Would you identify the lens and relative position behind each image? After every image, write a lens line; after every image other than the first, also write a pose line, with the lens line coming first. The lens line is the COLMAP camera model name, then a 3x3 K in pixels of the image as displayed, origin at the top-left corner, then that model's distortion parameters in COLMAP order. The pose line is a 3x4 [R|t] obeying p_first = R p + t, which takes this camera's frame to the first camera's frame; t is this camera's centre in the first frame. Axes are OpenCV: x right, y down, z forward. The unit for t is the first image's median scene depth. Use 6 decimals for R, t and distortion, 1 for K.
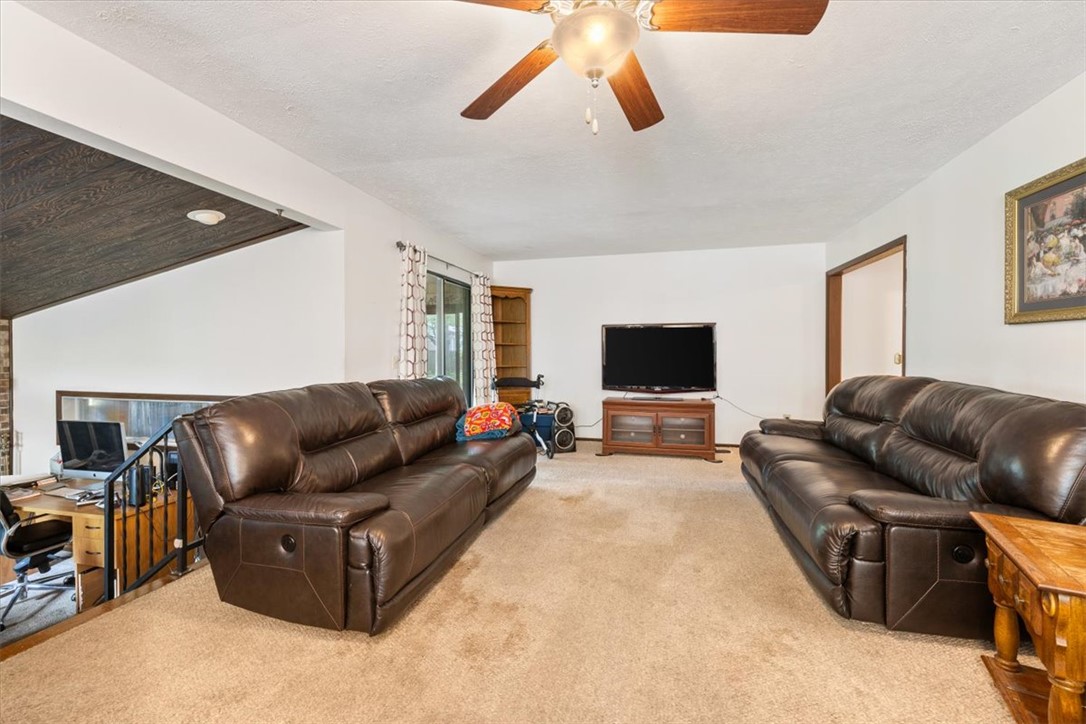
lens RADIAL K [[458.7, 0, 538.1], [0, 458.7, 348.0], [0, 0, 1]] dist [-0.000016, 0.000251]
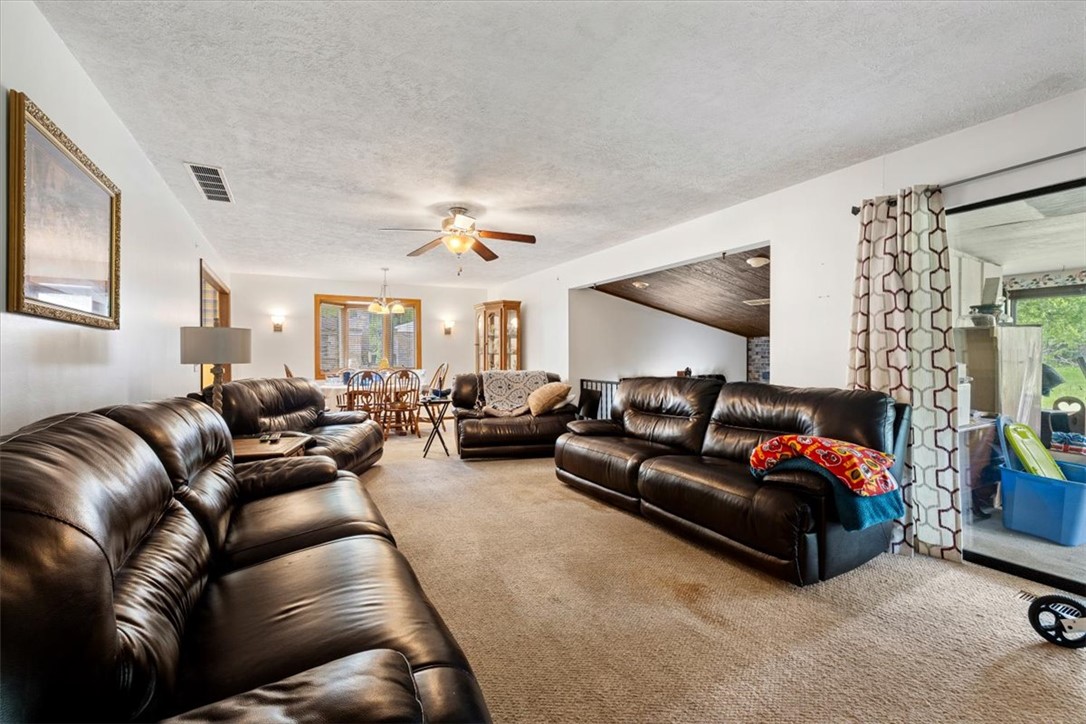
lens RADIAL K [[458.7, 0, 538.1], [0, 458.7, 348.0], [0, 0, 1]] dist [-0.000016, 0.000251]
pose [[-0.733984, -0.013469, -0.679033, 0.536850], [0.009916, 0.999484, -0.030543, 0.014728], [0.679094, -0.029151, -0.733472, 1.091755]]
